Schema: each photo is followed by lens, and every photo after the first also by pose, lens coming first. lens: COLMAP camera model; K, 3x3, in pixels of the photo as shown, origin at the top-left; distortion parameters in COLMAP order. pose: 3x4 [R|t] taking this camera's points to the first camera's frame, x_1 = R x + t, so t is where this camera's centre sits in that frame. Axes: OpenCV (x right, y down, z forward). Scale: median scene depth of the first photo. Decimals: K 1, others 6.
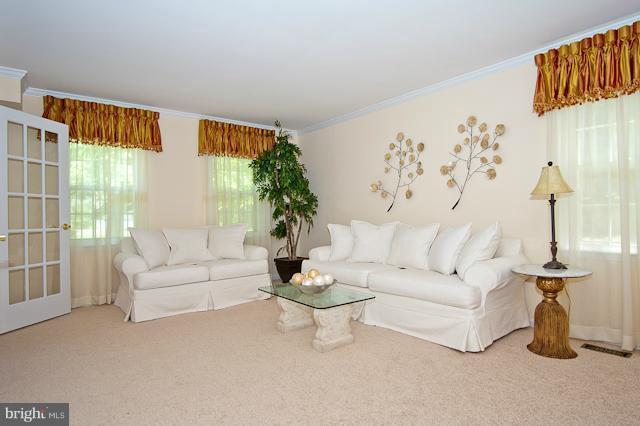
lens RADIAL K [[368.0, 0, 320.0], [0, 368.0, 213.0], [0, 0, 1]] dist [0.023247, -0.000019]
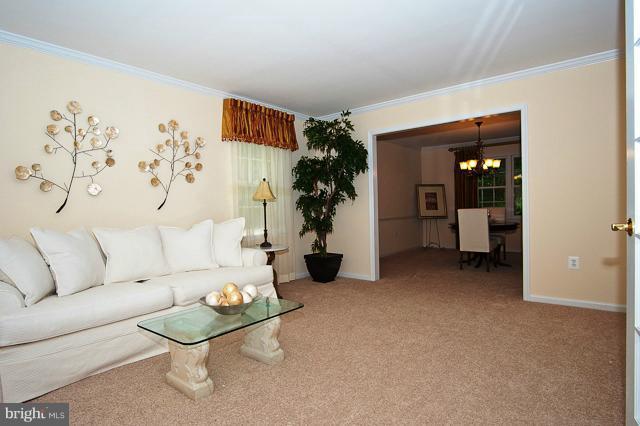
lens RADIAL K [[368.0, 0, 320.0], [0, 368.0, 213.0], [0, 0, 1]] dist [0.023247, -0.000019]
pose [[-0.212900, 0.006534, 0.977052, -0.692413], [0.022656, 0.999742, -0.001749, 0.011152], [-0.976811, 0.021764, -0.212993, 0.820843]]
